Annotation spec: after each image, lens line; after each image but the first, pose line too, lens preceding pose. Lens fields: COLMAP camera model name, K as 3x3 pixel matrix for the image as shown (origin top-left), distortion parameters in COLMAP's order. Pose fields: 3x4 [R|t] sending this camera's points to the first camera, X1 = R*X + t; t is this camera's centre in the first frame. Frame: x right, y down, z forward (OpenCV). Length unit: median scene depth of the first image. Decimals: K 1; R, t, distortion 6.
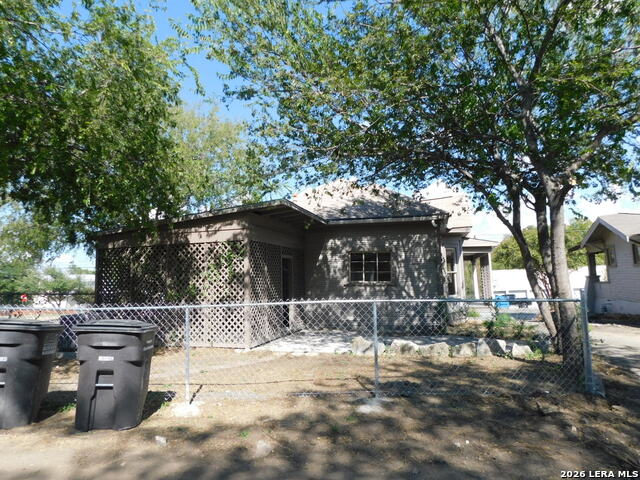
lens RADIAL K [[422.3, 0, 321.4], [0, 422.3, 243.7], [0, 0, 1]] dist [-0.031571, 0.015776]
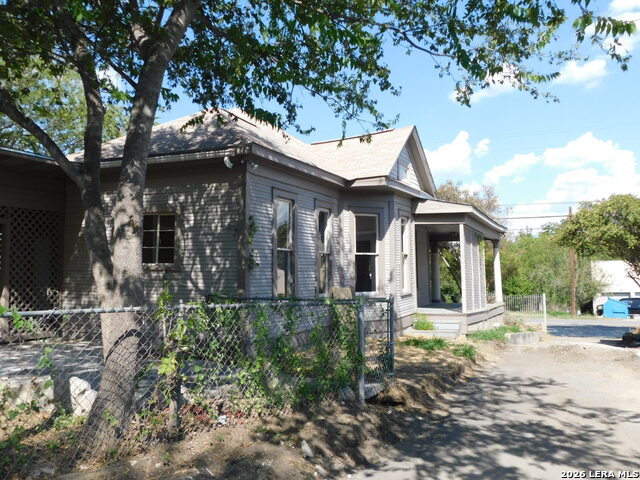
lens RADIAL K [[558.5, 0, 318.6], [0, 558.5, 235.6], [0, 0, 1]] dist [-0.019787, -0.003605]
pose [[0.984461, 0.007877, -0.175429, 0.502332], [-0.004275, 0.999772, 0.020905, 0.033536], [0.175554, -0.019830, 0.984270, 0.270803]]
